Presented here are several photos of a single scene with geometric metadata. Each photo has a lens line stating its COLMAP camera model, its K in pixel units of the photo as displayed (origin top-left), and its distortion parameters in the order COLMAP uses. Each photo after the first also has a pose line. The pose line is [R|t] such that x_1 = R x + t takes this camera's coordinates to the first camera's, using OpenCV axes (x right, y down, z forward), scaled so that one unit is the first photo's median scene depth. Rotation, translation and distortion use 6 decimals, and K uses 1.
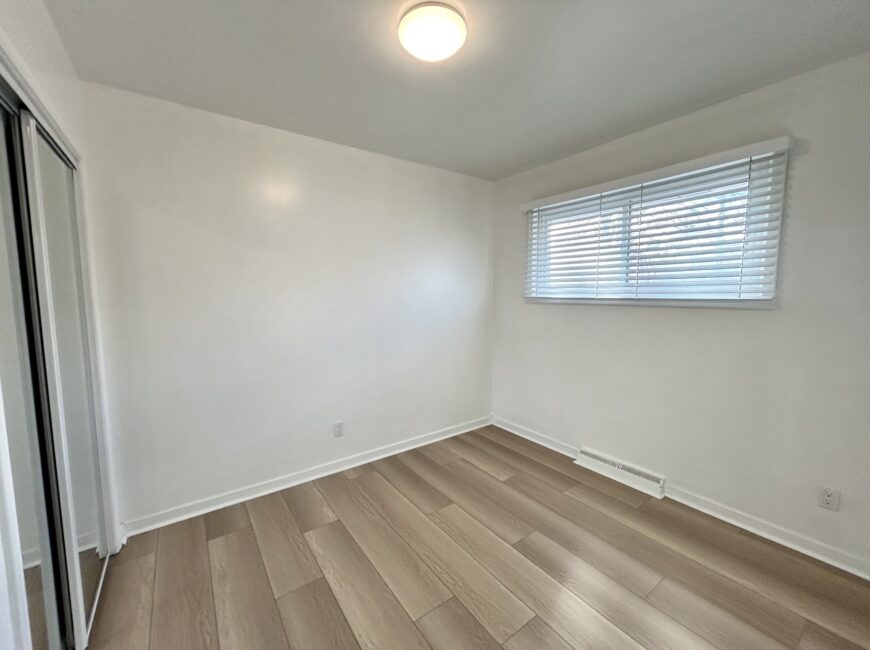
lens RADIAL K [[352.3, 0, 433.9], [0, 352.3, 325.5], [0, 0, 1]] dist [-0.000307, -0.000042]
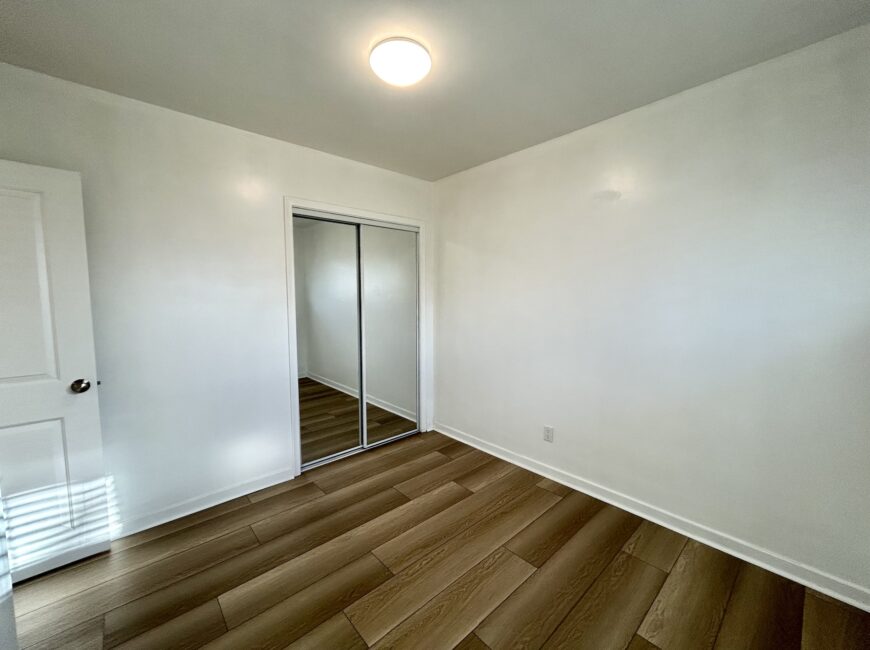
lens RADIAL K [[352.3, 0, 433.9], [0, 352.3, 325.5], [0, 0, 1]] dist [-0.000307, -0.000042]
pose [[0.109385, 0.081243, -0.990674, 0.720504], [-0.098840, 0.992604, 0.070488, -0.040714], [0.989073, 0.090208, 0.116606, 0.636241]]
